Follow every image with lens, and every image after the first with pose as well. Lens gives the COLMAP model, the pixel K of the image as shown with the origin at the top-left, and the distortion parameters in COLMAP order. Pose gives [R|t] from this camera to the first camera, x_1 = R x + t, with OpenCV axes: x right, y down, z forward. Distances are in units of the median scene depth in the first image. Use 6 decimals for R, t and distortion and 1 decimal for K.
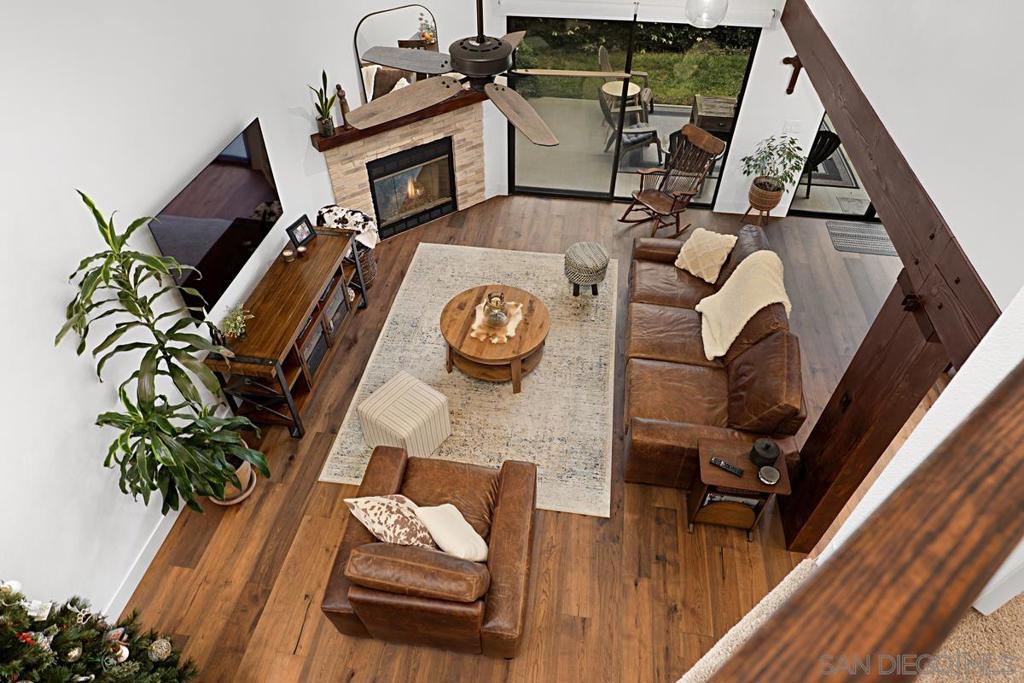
lens RADIAL K [[615.3, 0, 515.7], [0, 615.3, 342.1], [0, 0, 1]] dist [-0.003633, -0.000798]
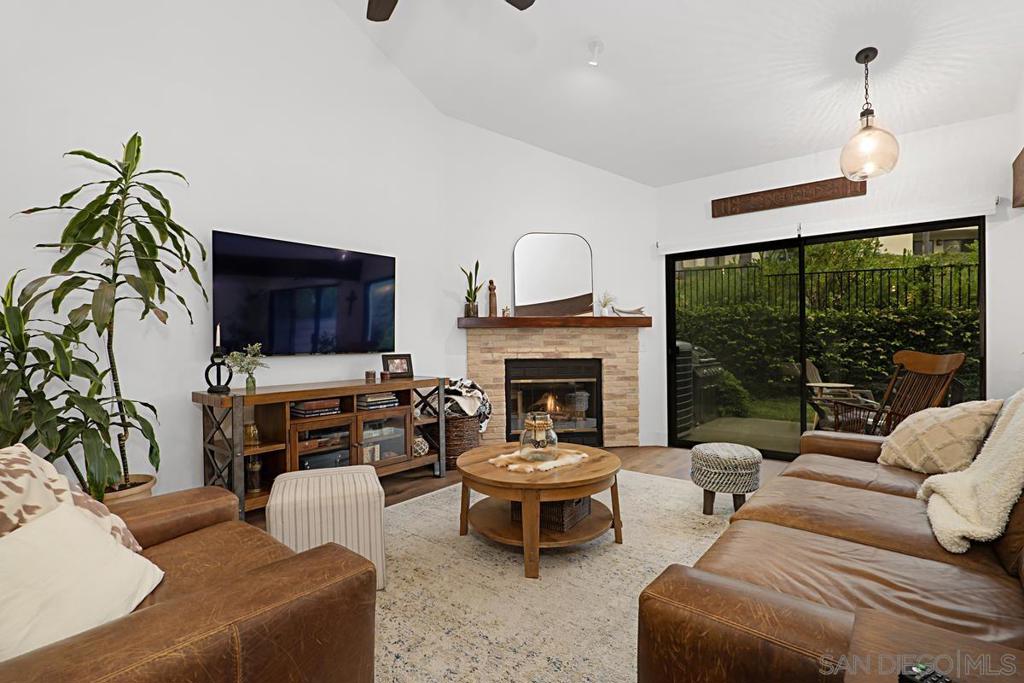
lens RADIAL K [[477.6, 0, 514.2], [0, 477.6, 342.9], [0, 0, 1]] dist [-0.016188, 0.004129]
pose [[0.855601, -0.014274, -0.517439, 0.188608], [-0.350709, 0.719238, -0.599750, 0.169073], [0.380723, 0.694617, 0.610375, 0.499829]]
